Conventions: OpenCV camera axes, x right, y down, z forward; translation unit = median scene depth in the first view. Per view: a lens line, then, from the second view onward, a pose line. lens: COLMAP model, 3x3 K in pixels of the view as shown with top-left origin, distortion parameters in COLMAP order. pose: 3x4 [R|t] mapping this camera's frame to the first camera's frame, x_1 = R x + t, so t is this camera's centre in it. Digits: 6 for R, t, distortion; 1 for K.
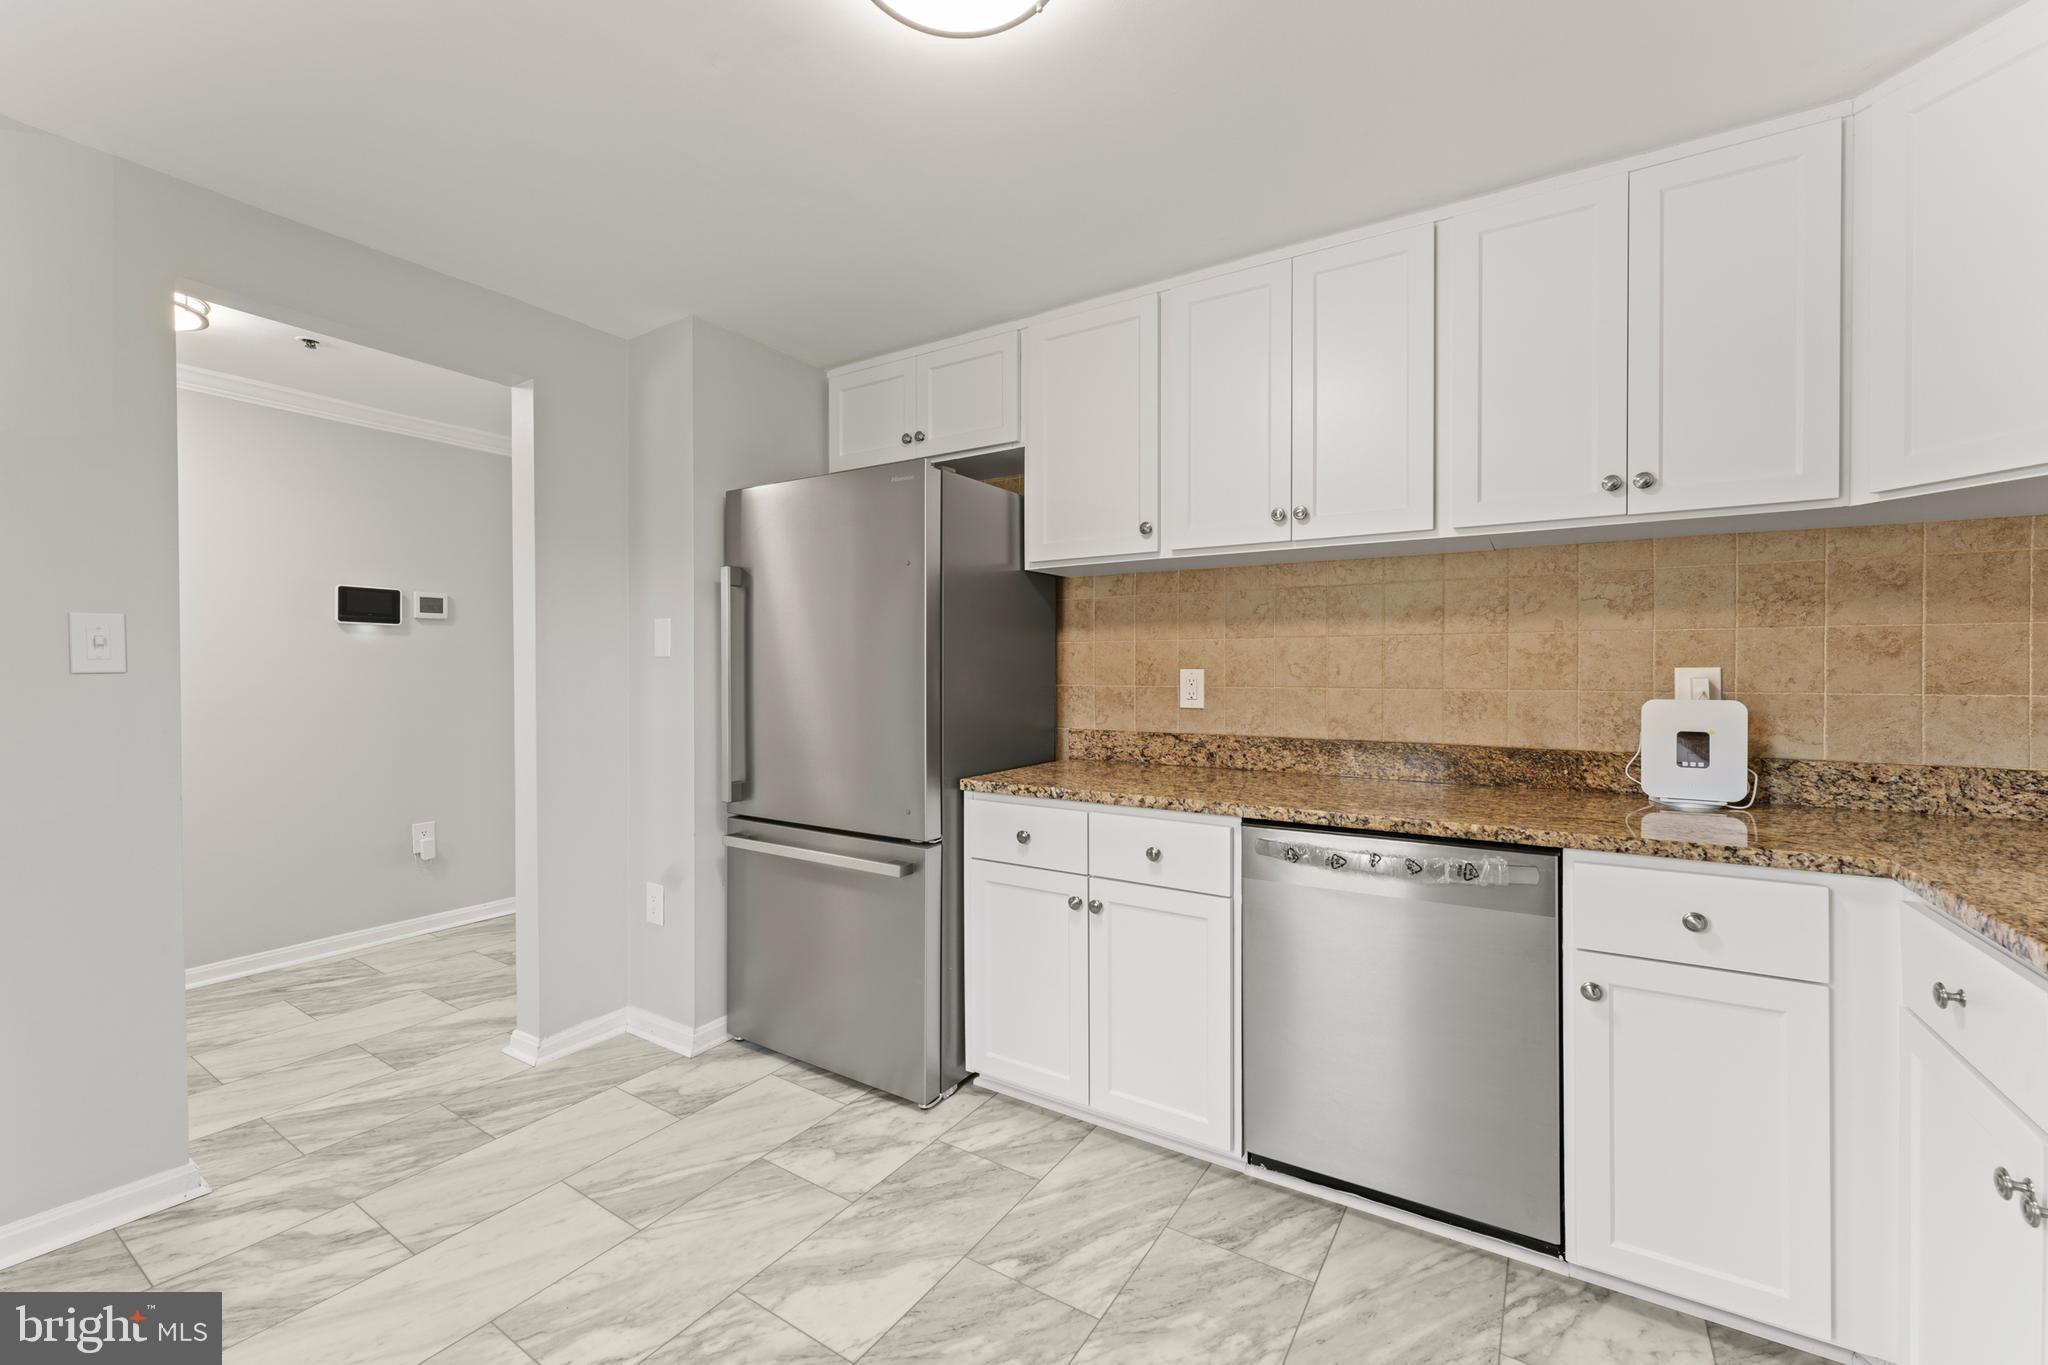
lens RADIAL K [[814.4, 0, 1007.1], [0, 814.4, 669.1], [0, 0, 1]] dist [0.007951, -0.000318]
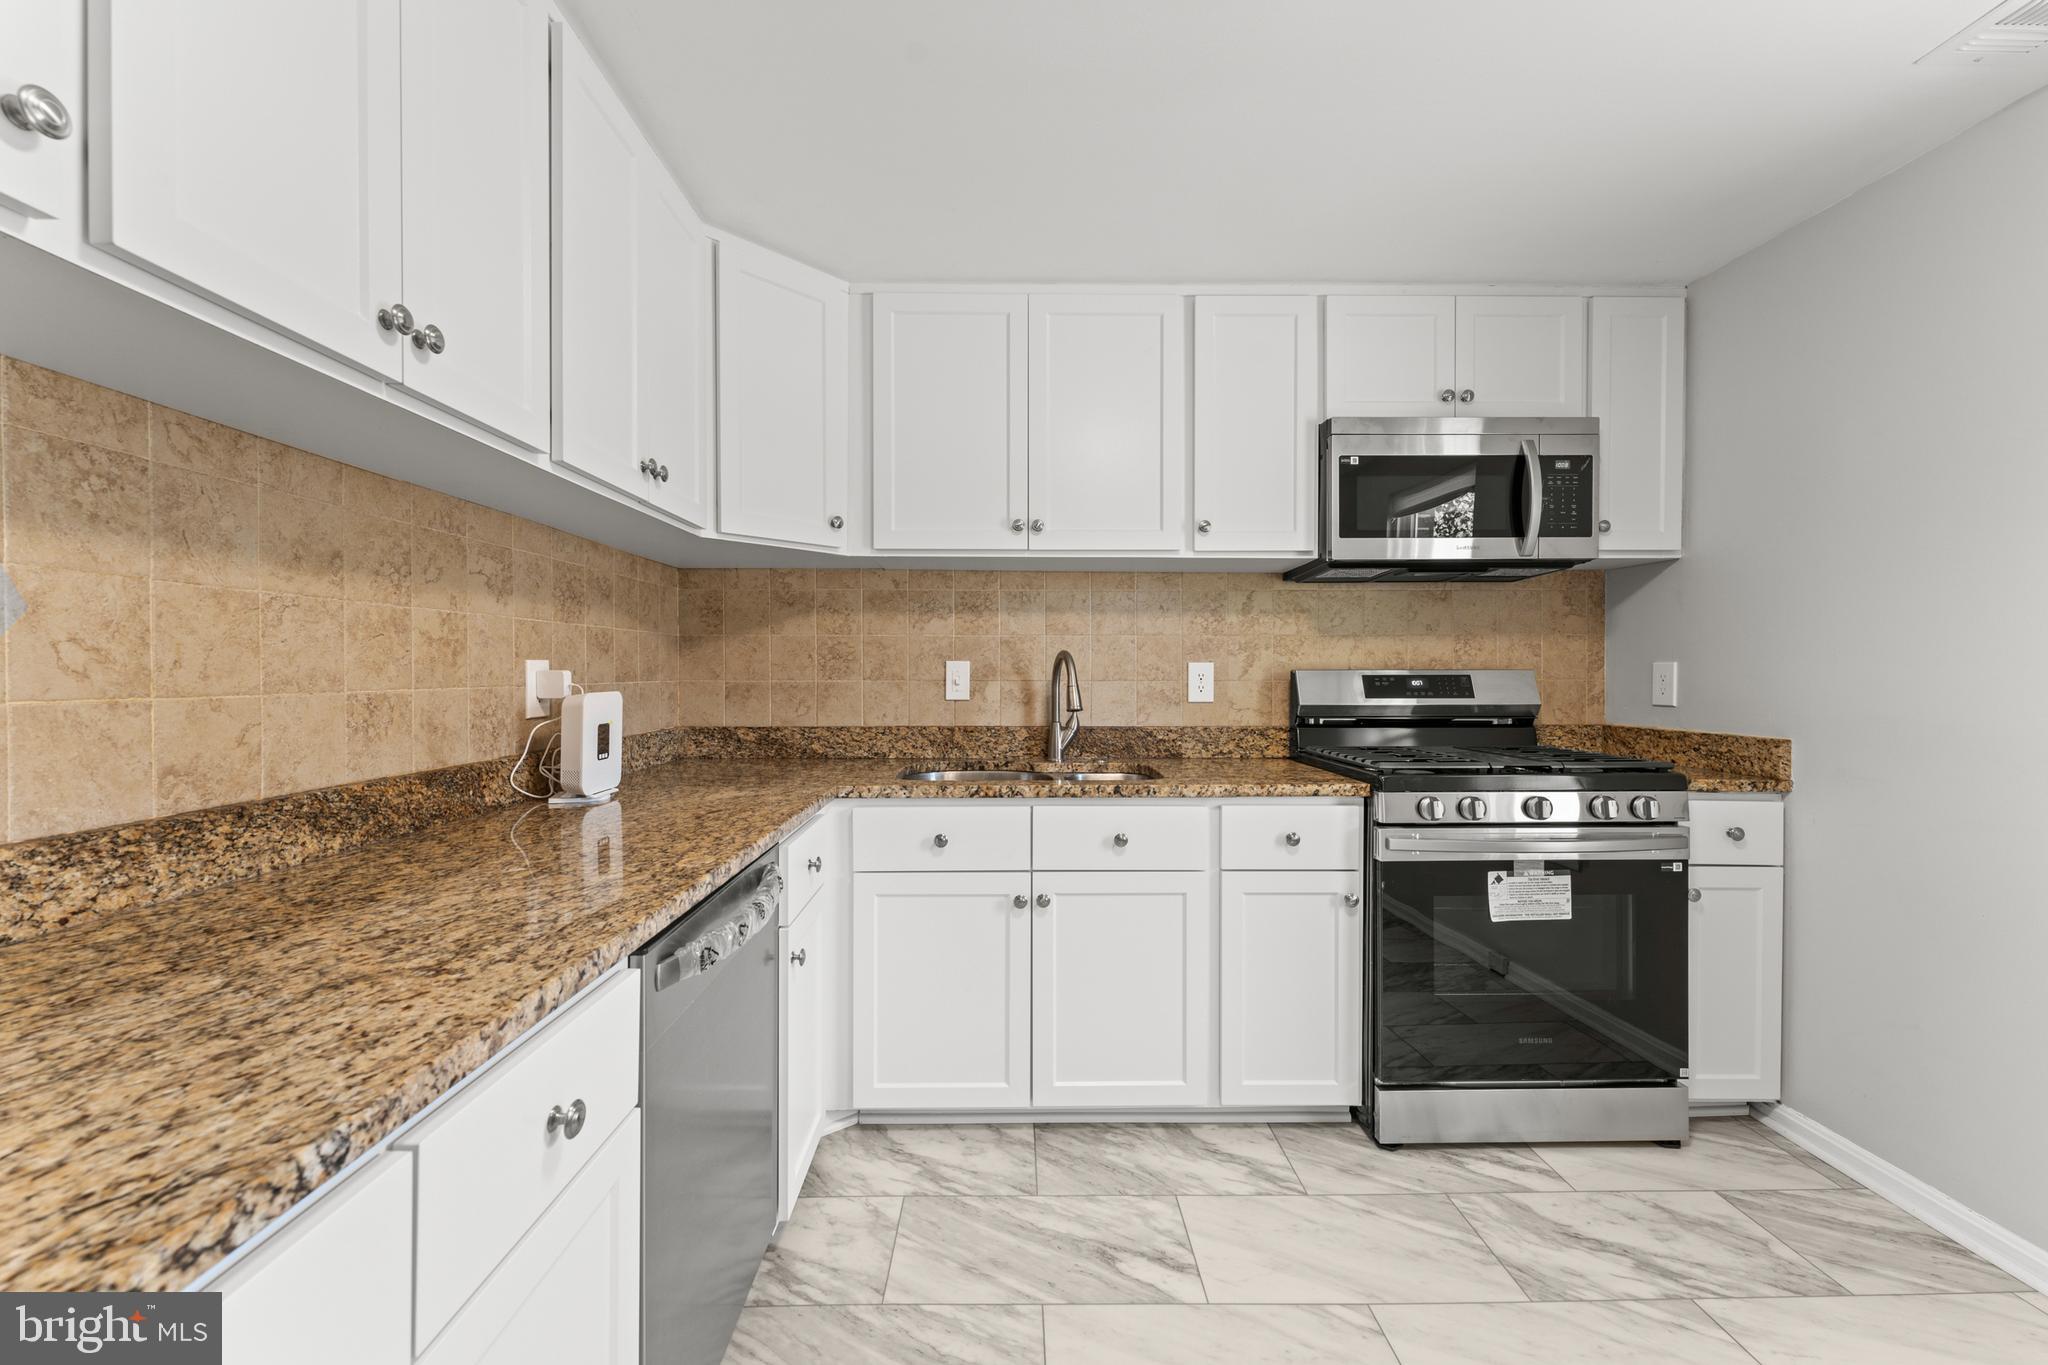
lens RADIAL K [[872.0, 0, 1039.8], [0, 872.0, 680.9], [0, 0, 1]] dist [0.001104, -0.000228]
pose [[-0.611499, -0.009957, 0.791183, -0.252157], [-0.001240, 0.999932, 0.011626, 0.007628], [-0.791244, 0.006128, -0.611469, 0.895544]]
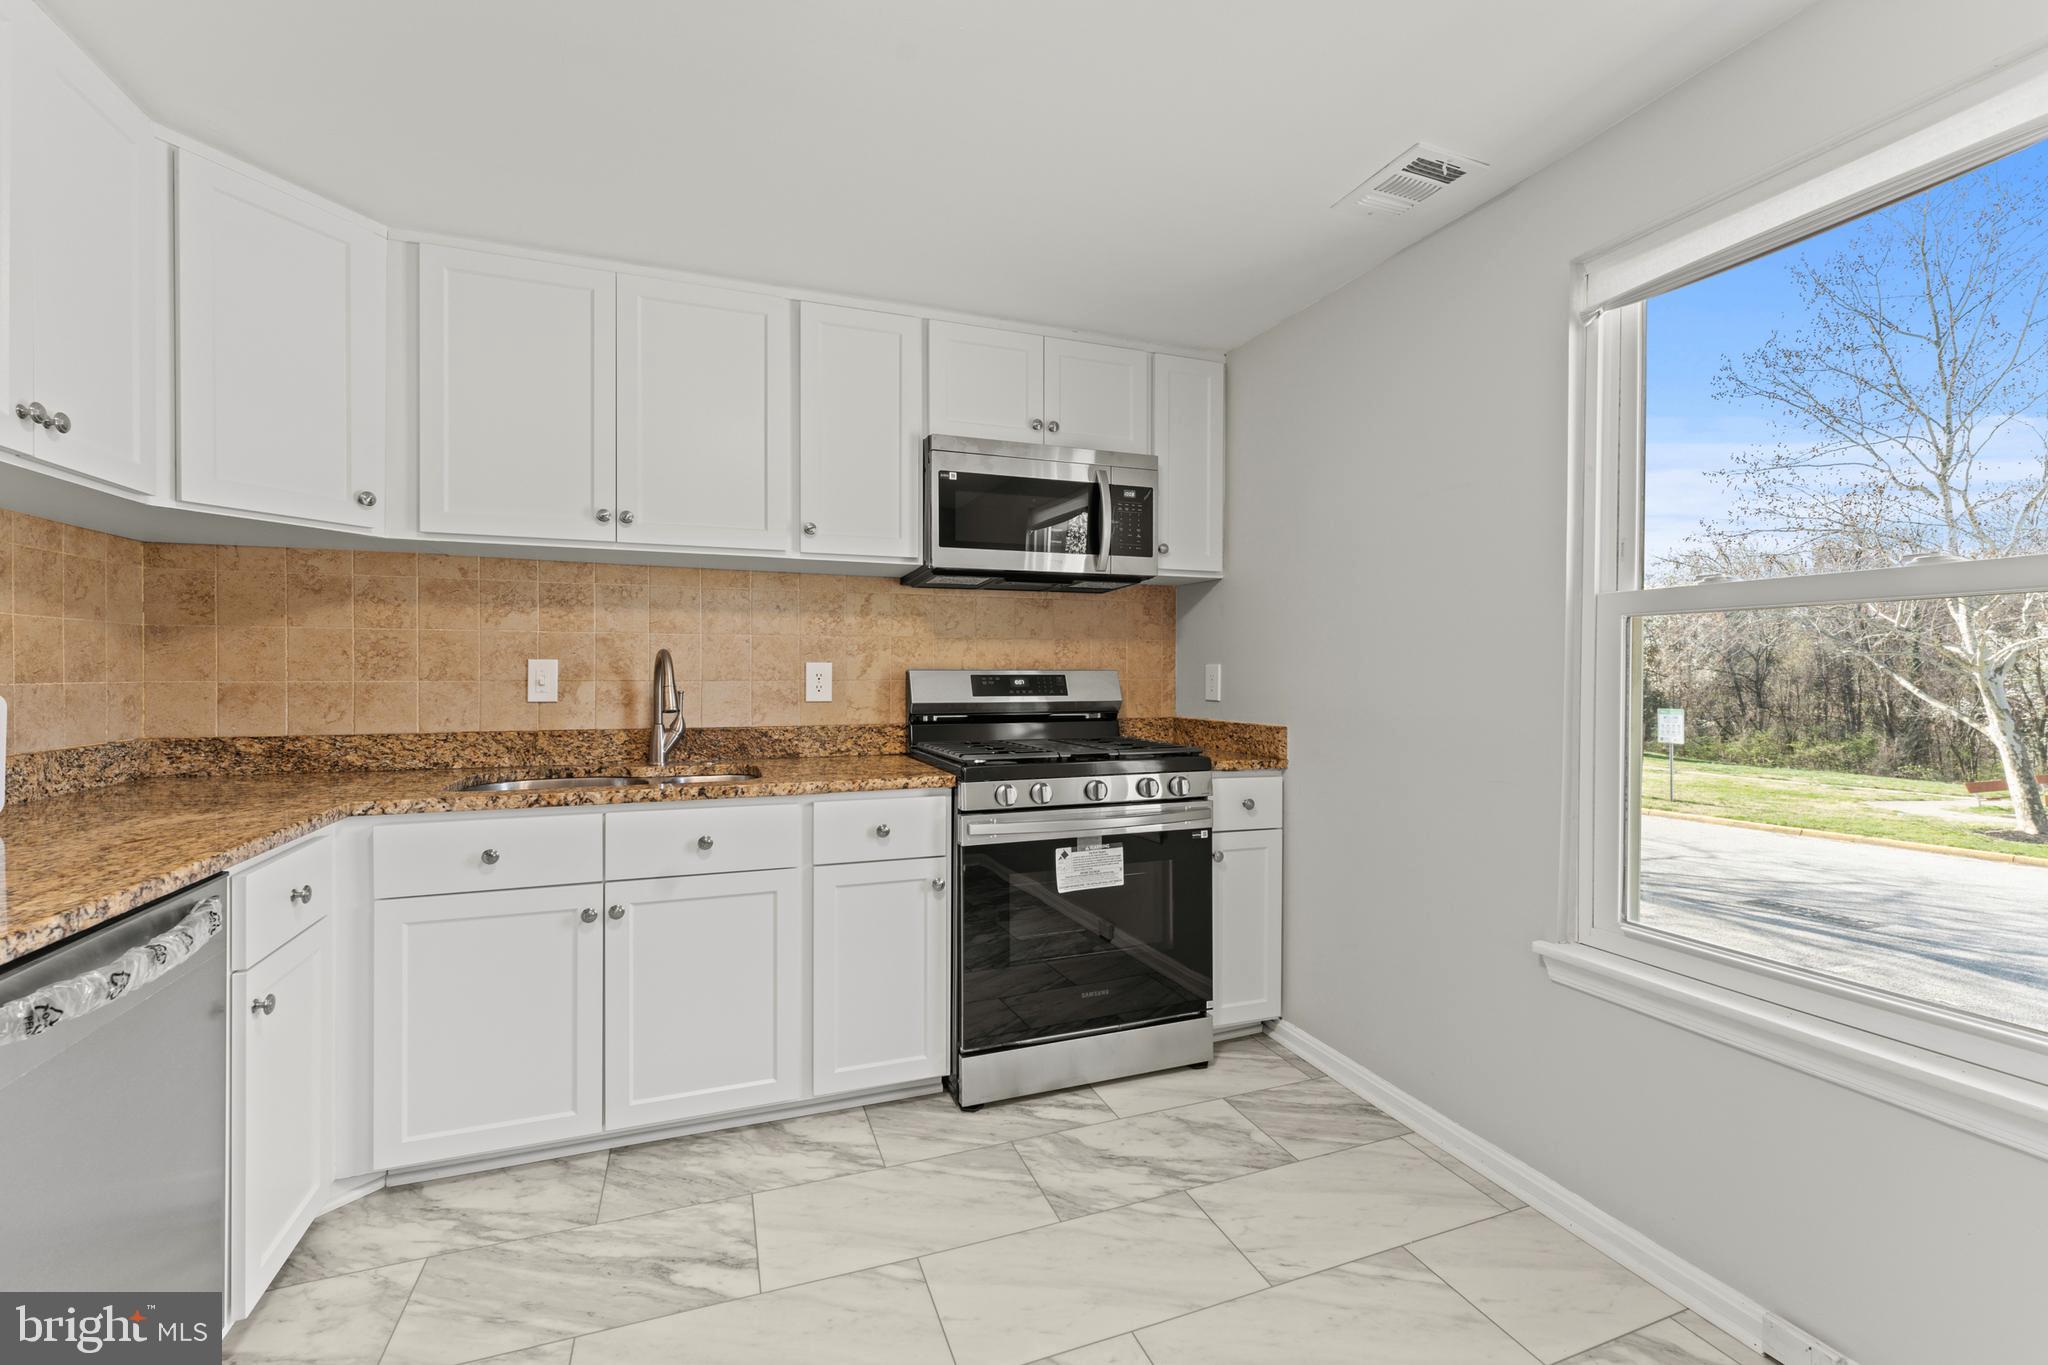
lens RADIAL K [[865.4, 0, 1067.0], [0, 865.4, 676.1], [0, 0, 1]] dist [0.001354, -0.000514]
pose [[-0.848074, -0.005427, 0.529849, -0.362668], [-0.003395, 0.999983, 0.004808, 0.007961], [-0.529866, 0.002279, -0.848078, 0.832334]]
